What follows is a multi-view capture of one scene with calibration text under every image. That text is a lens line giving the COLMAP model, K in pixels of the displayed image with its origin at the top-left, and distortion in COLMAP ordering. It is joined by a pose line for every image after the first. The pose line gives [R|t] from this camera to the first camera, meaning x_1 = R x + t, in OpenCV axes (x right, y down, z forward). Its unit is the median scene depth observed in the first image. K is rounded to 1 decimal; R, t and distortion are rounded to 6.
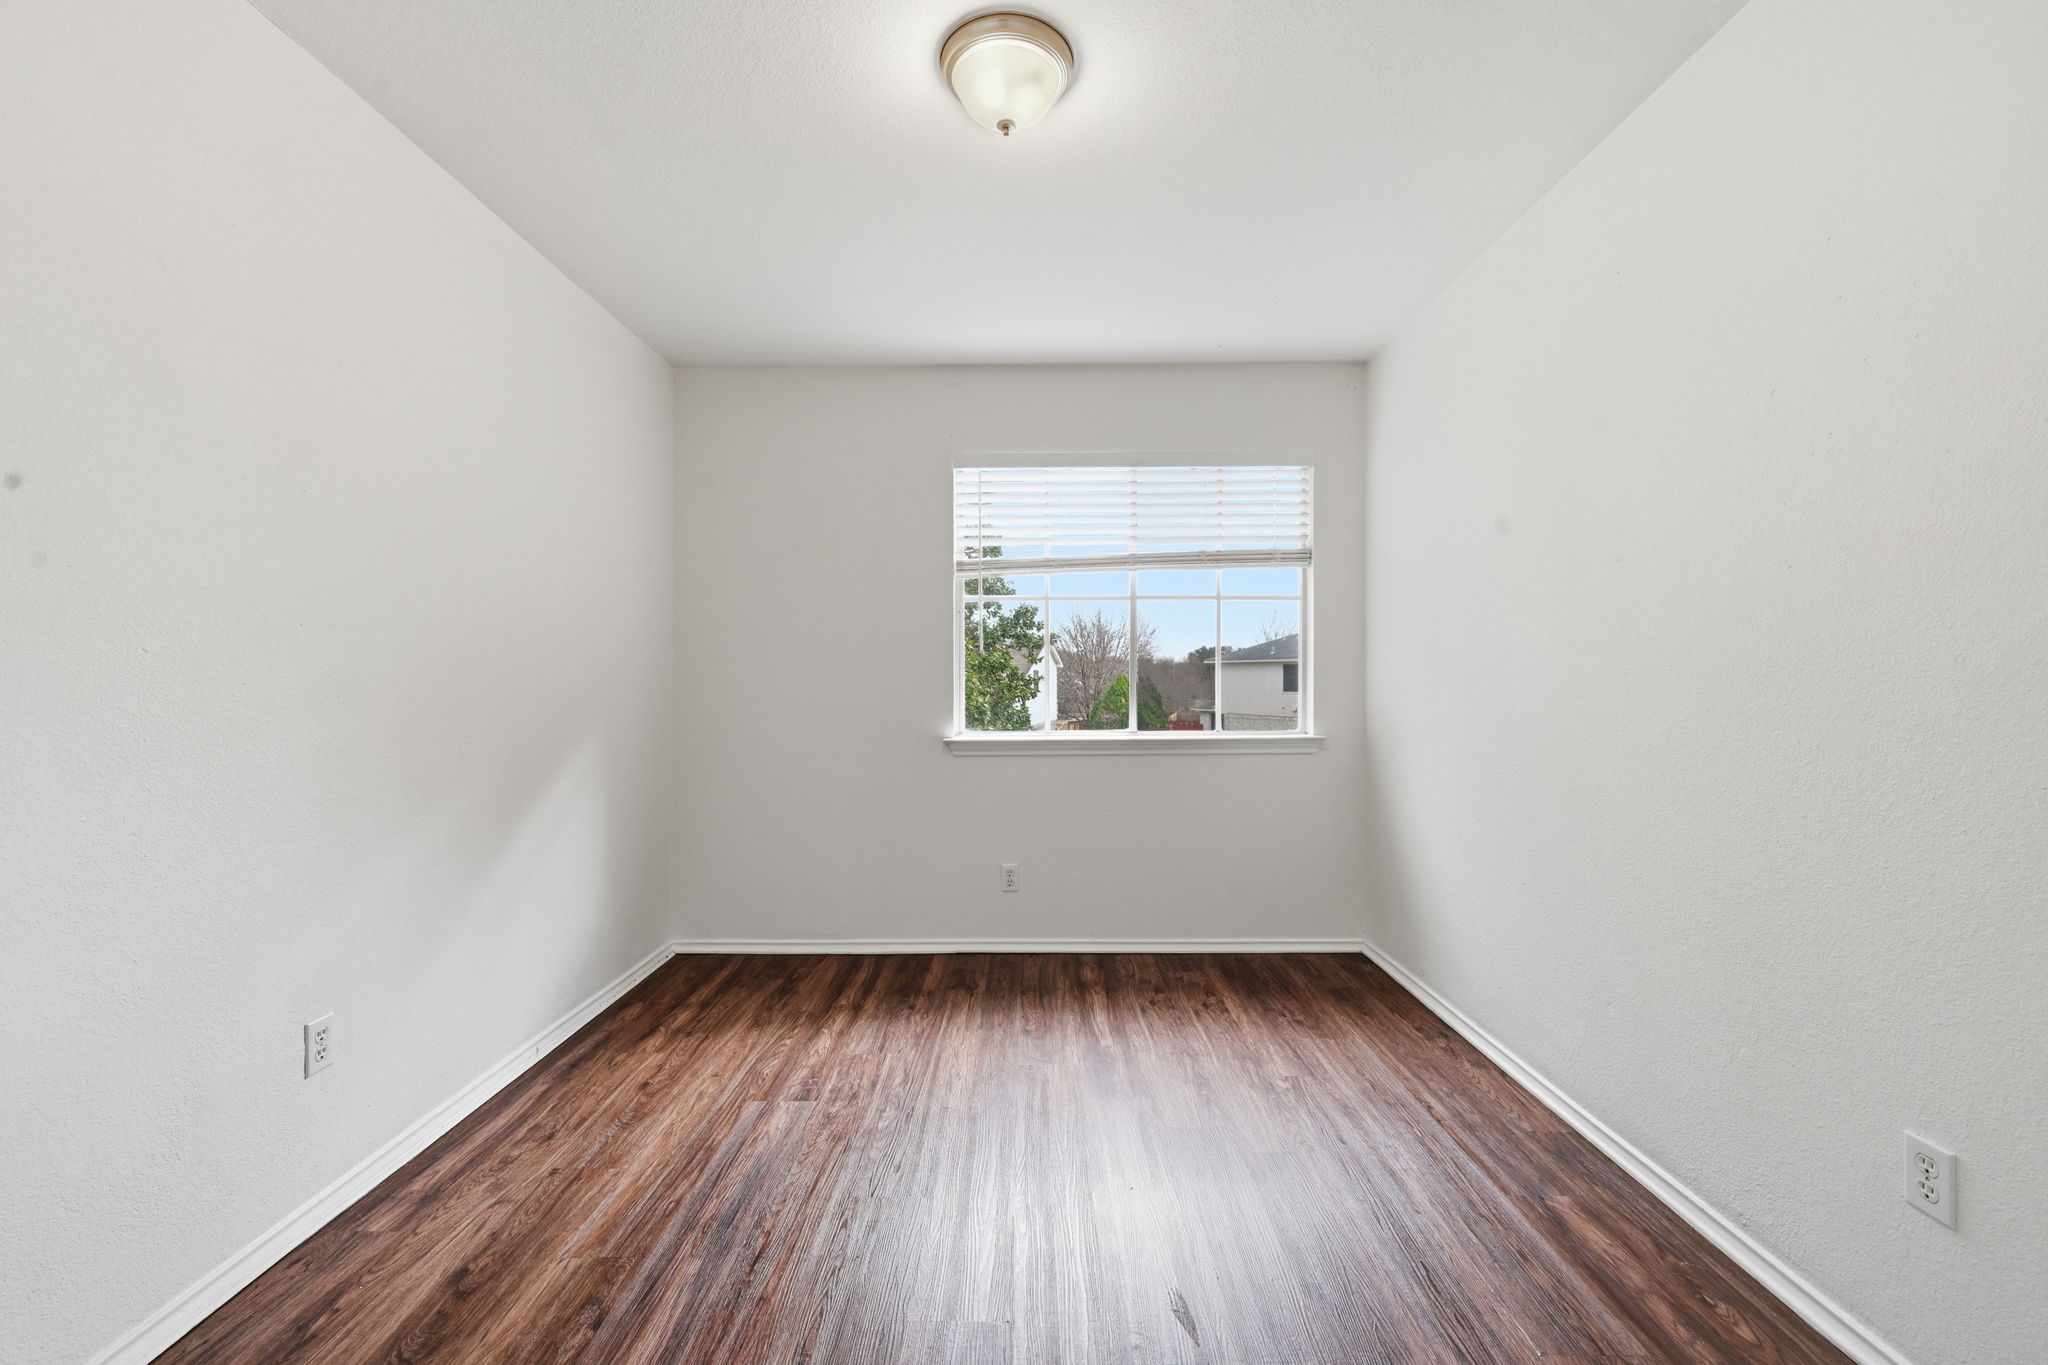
lens RADIAL K [[817.0, 0, 1018.0], [0, 817.0, 683.9], [0, 0, 1]] dist [-0.000942, -0.000036]
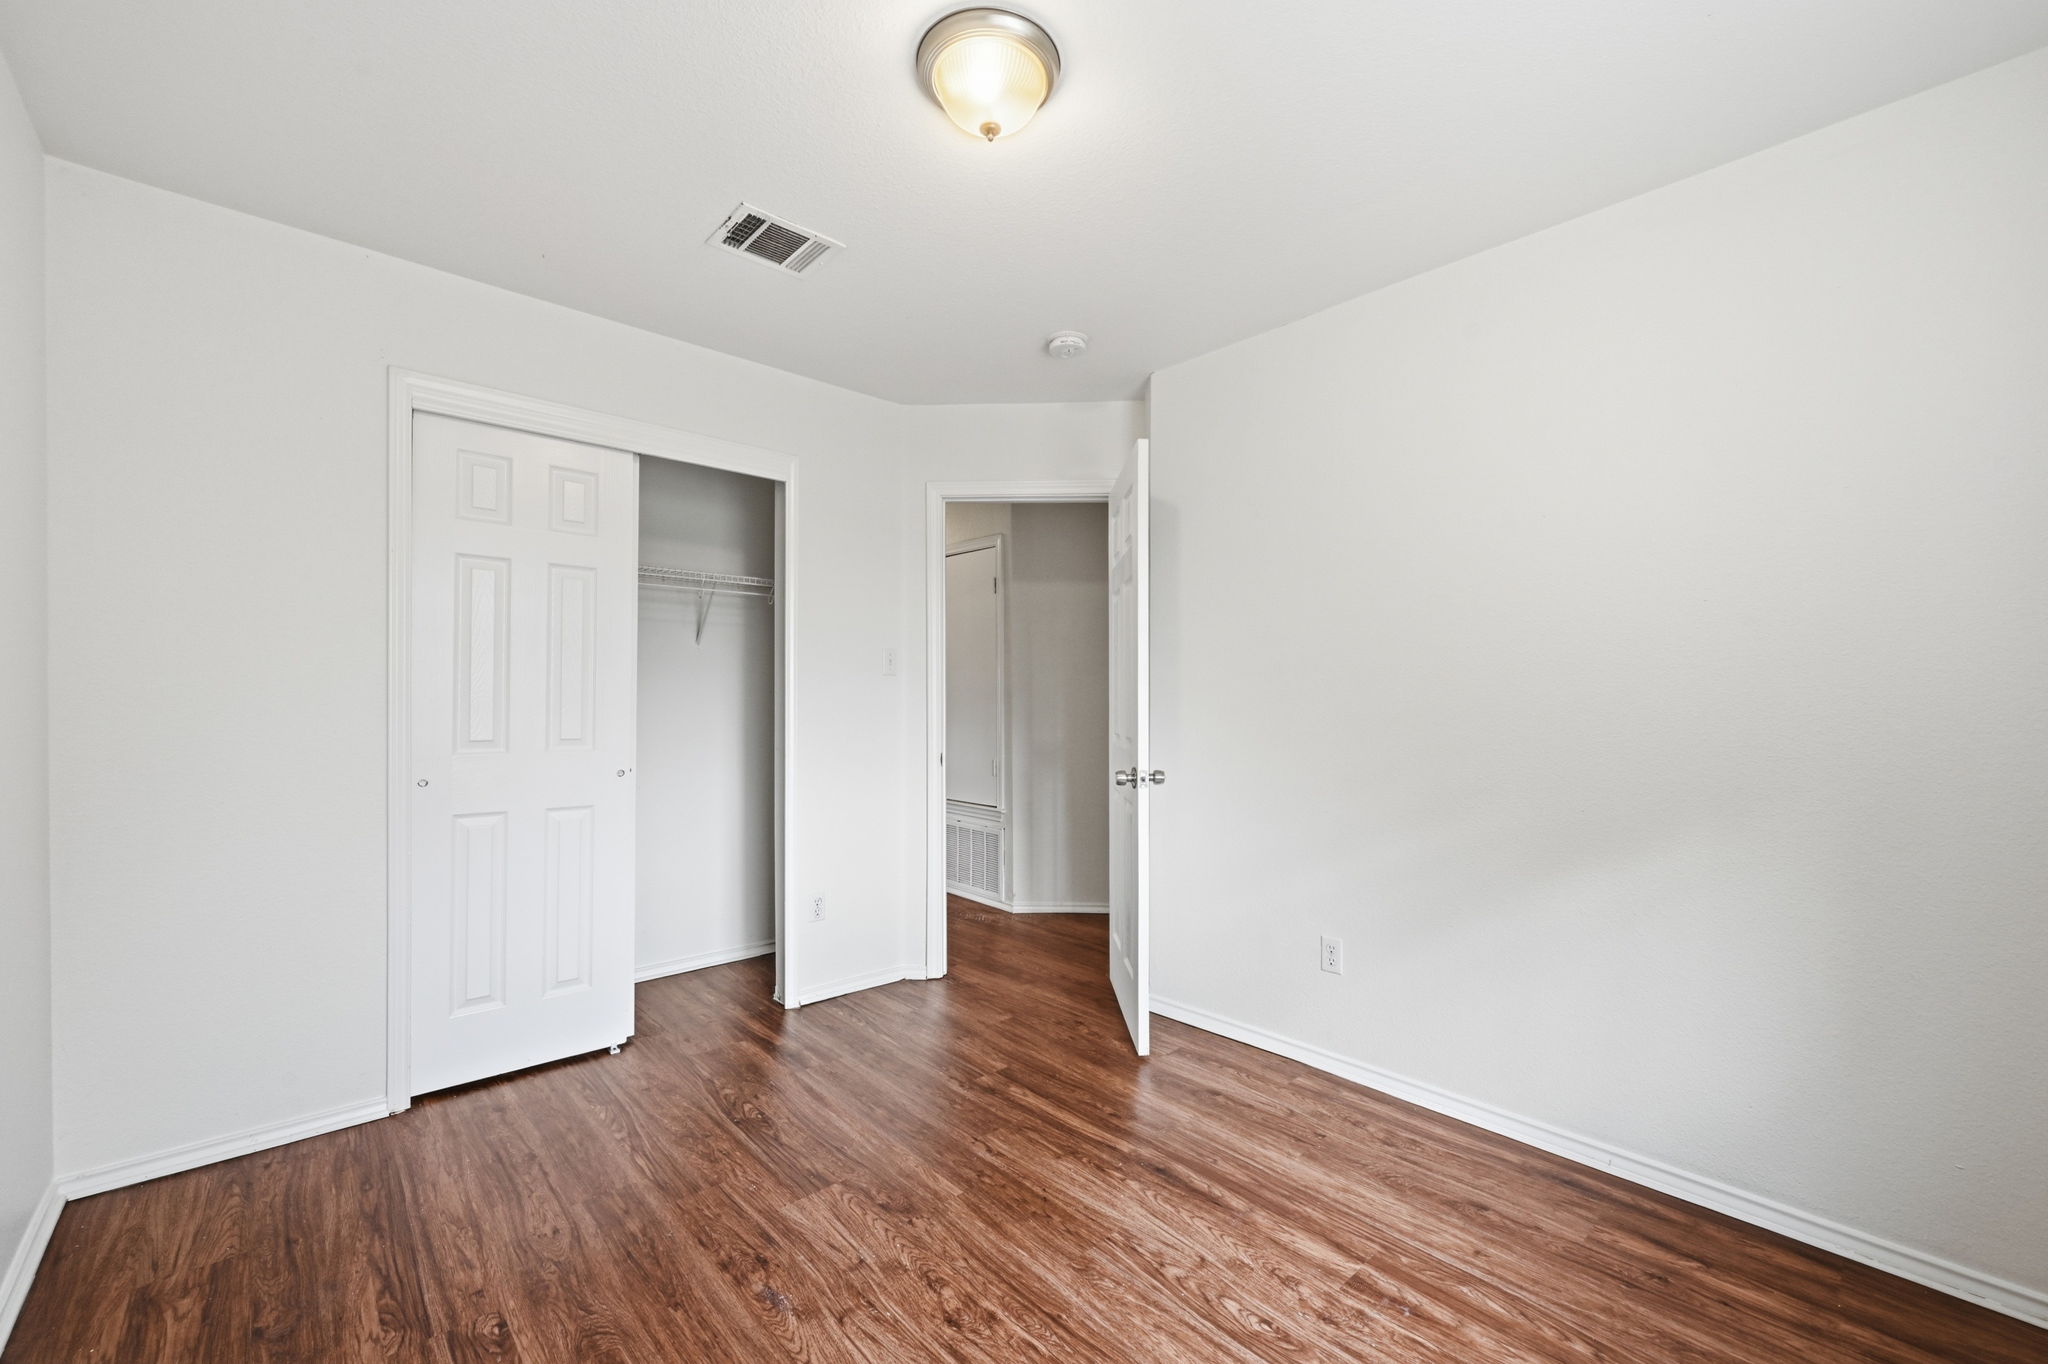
lens RADIAL K [[817.0, 0, 1018.0], [0, 817.0, 683.4], [0, 0, 1]] dist [-0.000942, -0.000036]
pose [[-0.730614, -0.009070, -0.682730, 0.456714], [-0.000839, 0.999923, -0.012387, -0.033218], [0.682790, -0.008477, -0.730566, 1.271457]]
